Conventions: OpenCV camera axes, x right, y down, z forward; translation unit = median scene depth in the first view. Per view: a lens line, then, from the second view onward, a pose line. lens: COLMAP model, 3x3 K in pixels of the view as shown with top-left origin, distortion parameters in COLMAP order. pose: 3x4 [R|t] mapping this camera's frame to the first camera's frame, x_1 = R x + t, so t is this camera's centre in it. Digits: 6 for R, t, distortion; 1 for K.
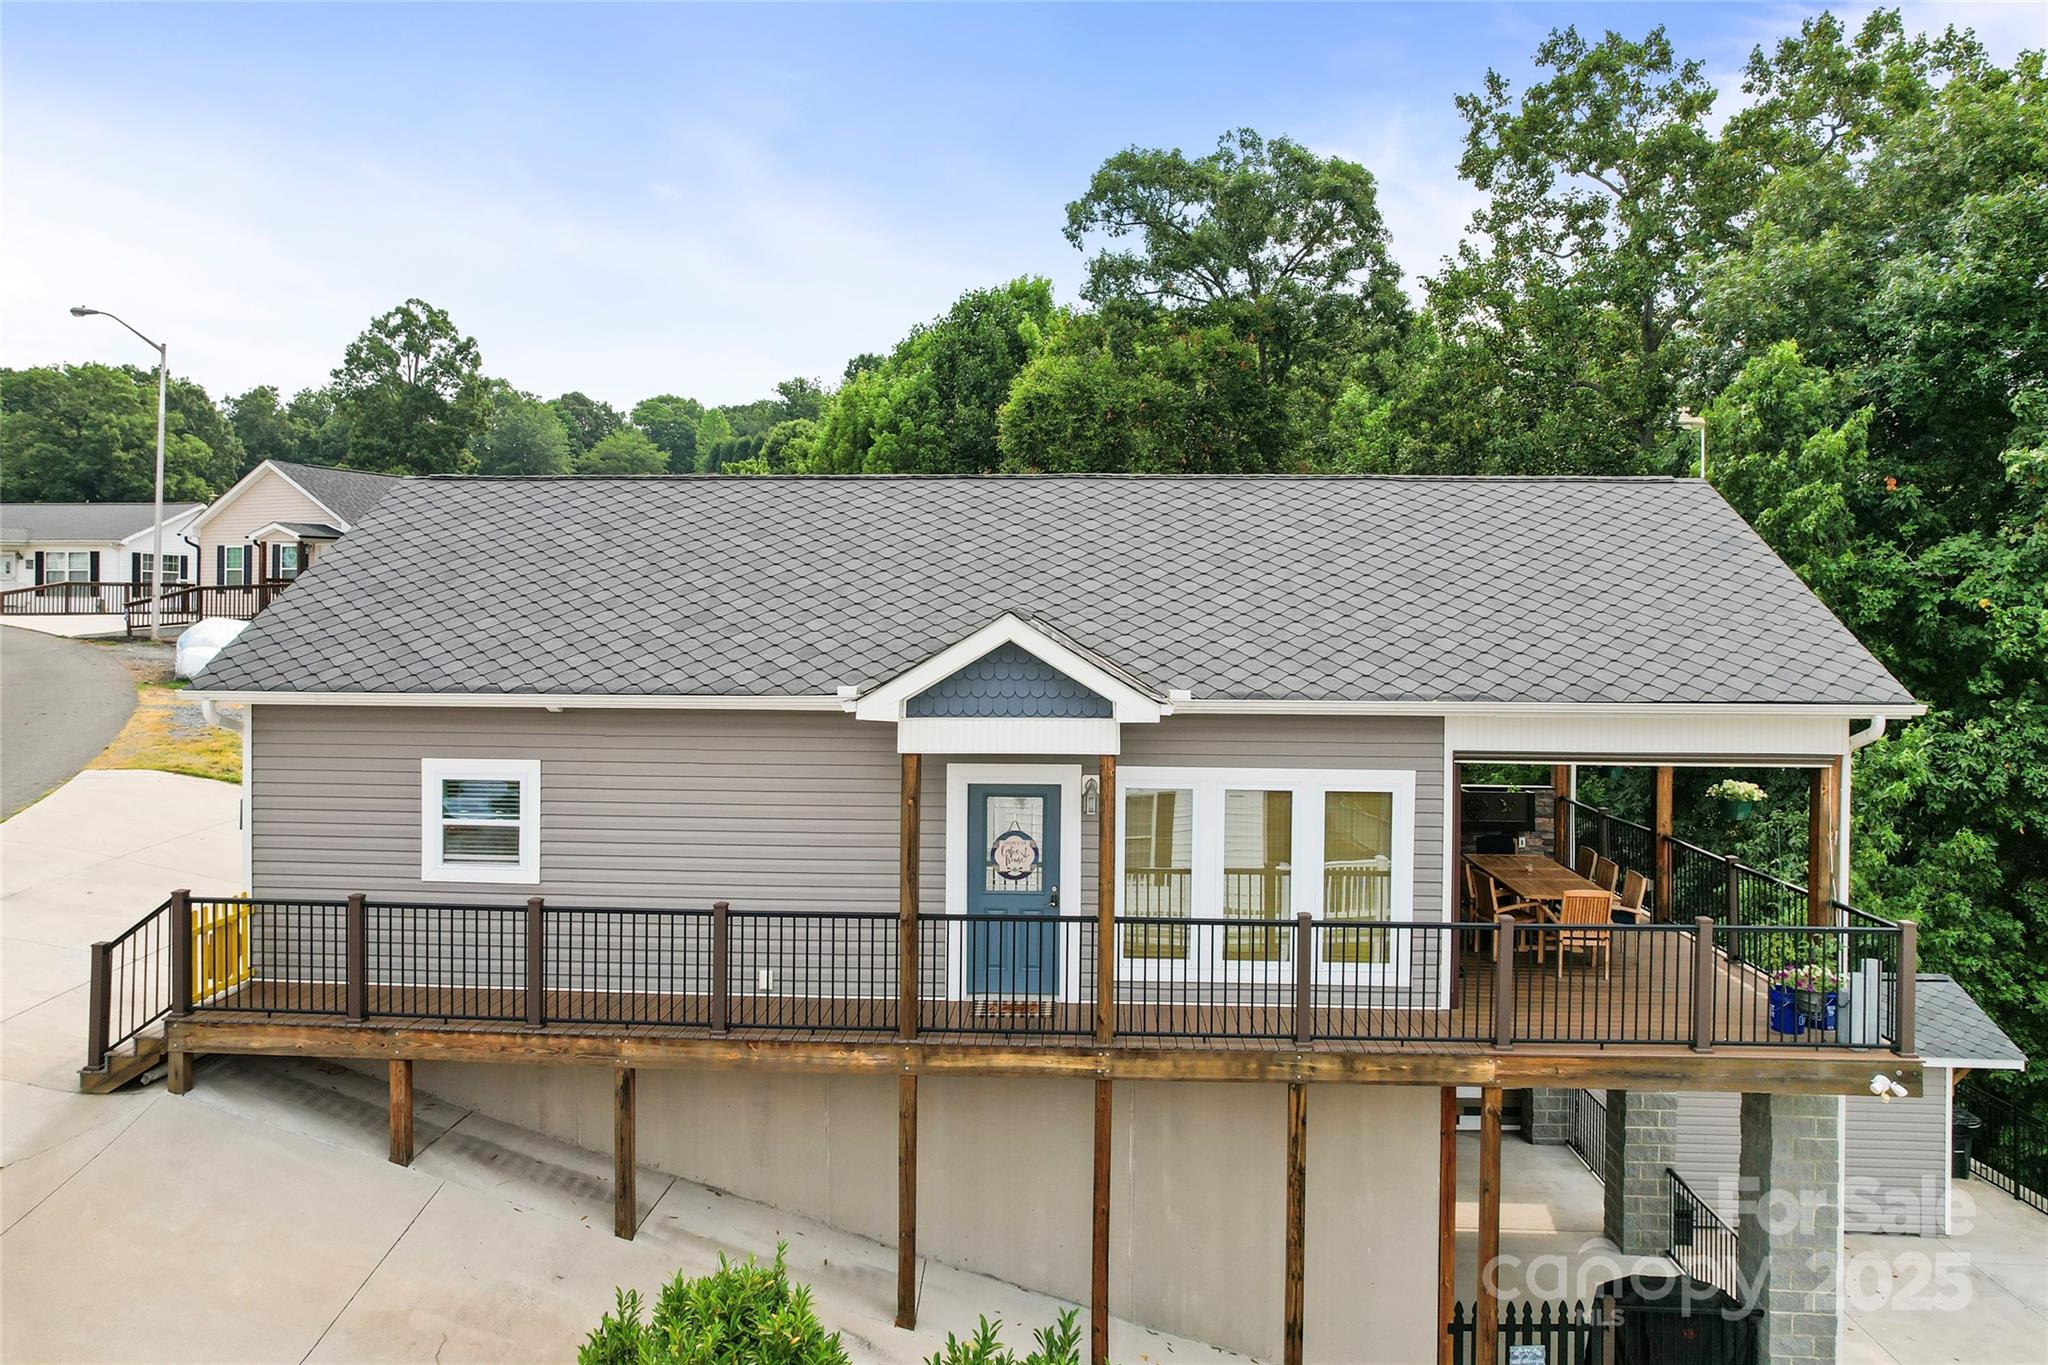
lens RADIAL K [[1321.5, 0, 1024.0], [0, 1321.5, 682.5], [0, 0, 1]] dist [-0.040915, 0.001791]
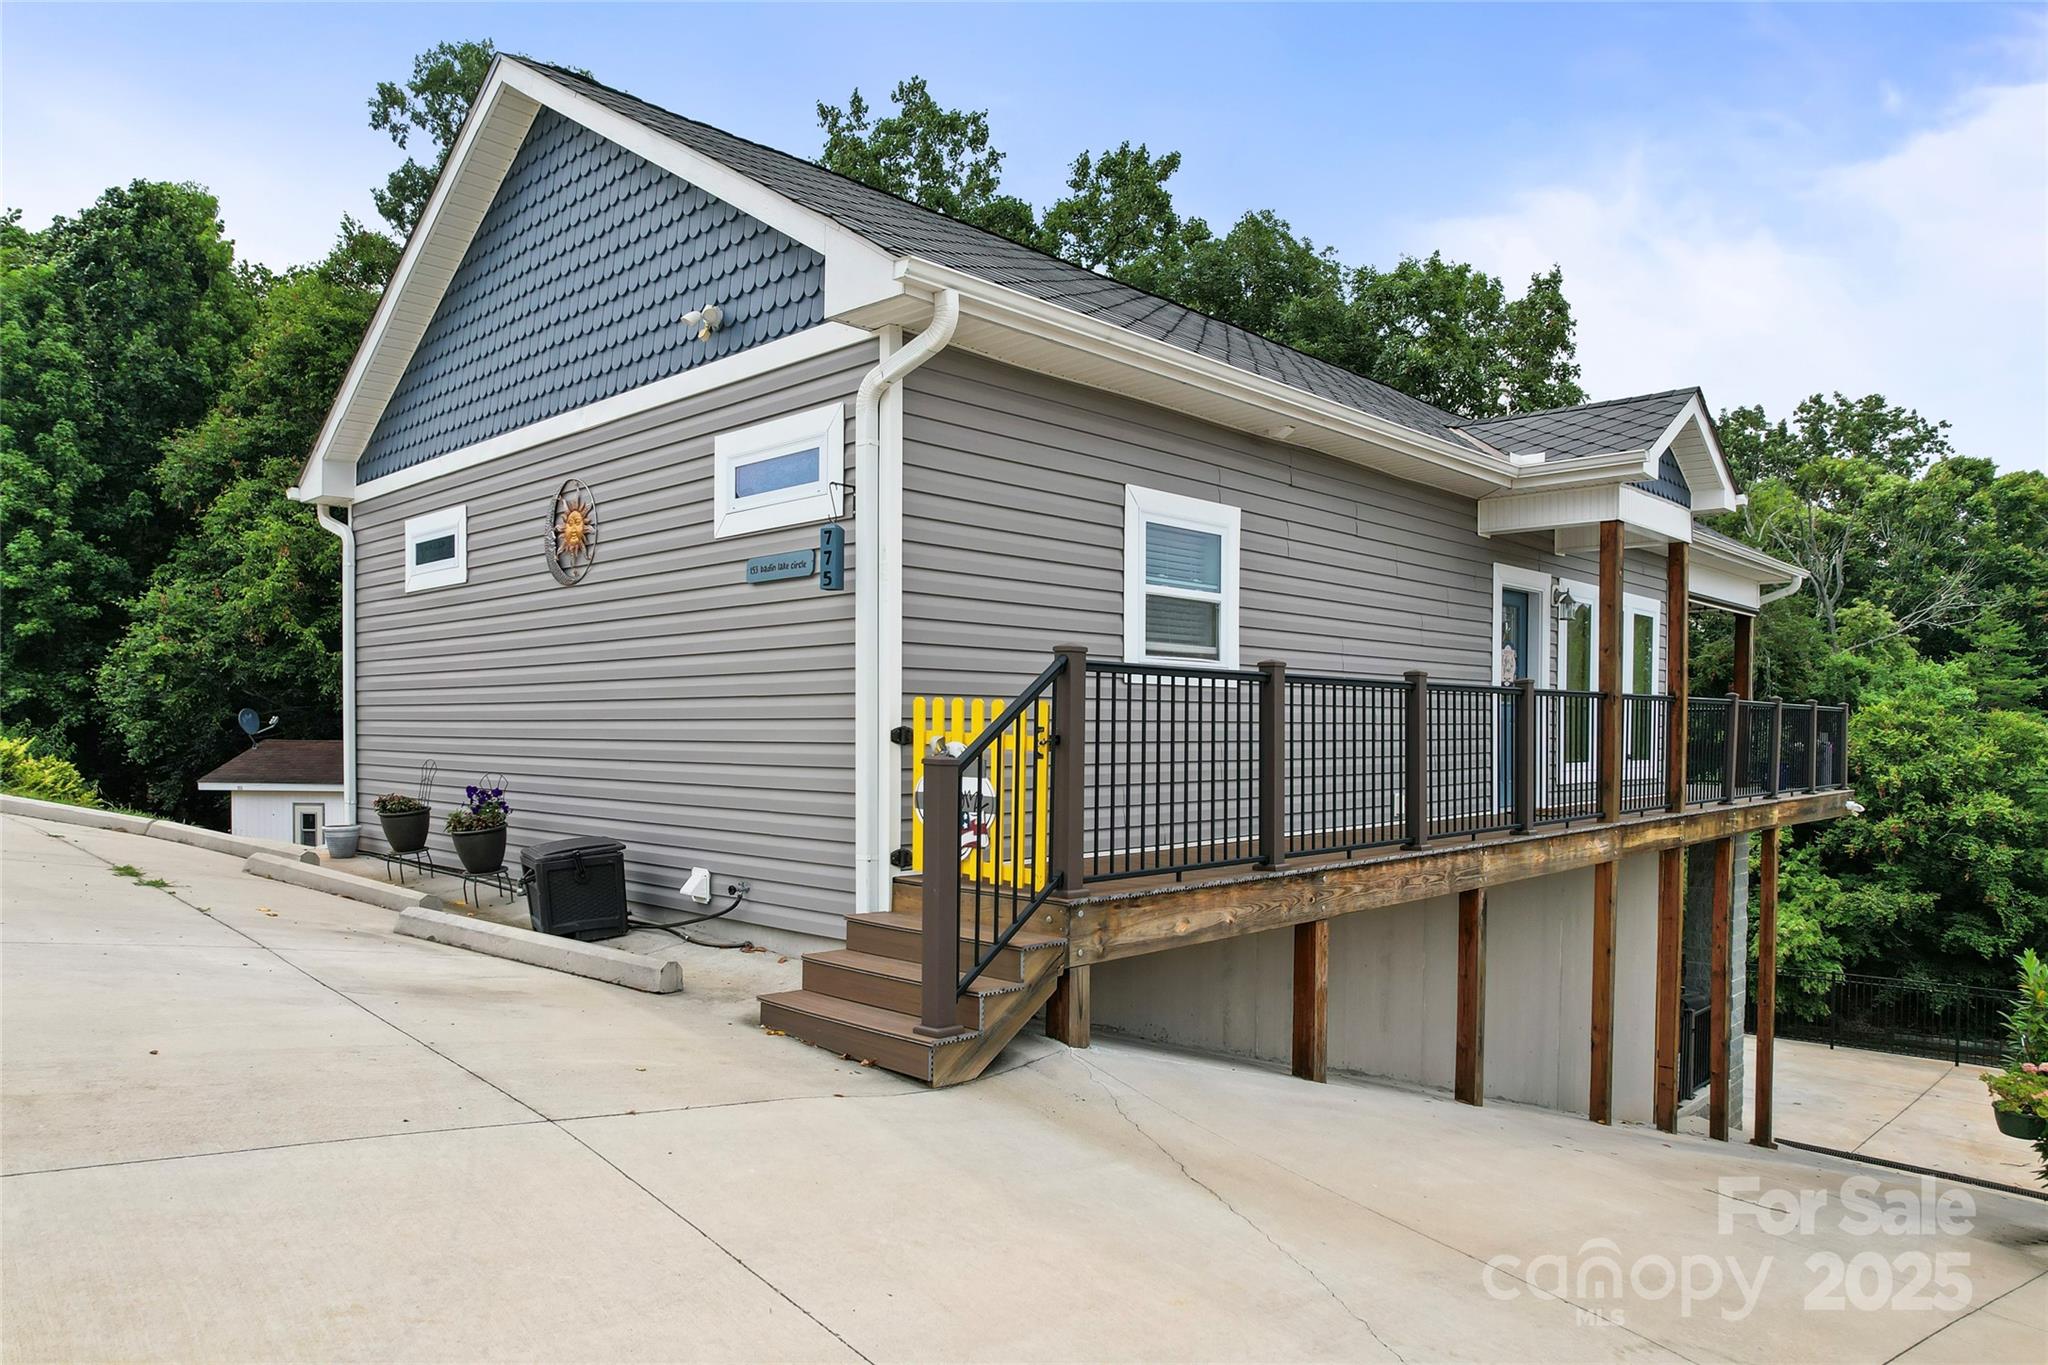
lens RADIAL K [[1314.0, 0, 996.5], [0, 1314.0, 732.2], [0, 0, 1]] dist [-0.001110, 0.000475]
pose [[0.637035, 0.001246, 0.770834, -0.994203], [0.024948, 0.999441, -0.022233, 0.191032], [-0.770431, 0.033394, 0.636648, 0.653087]]
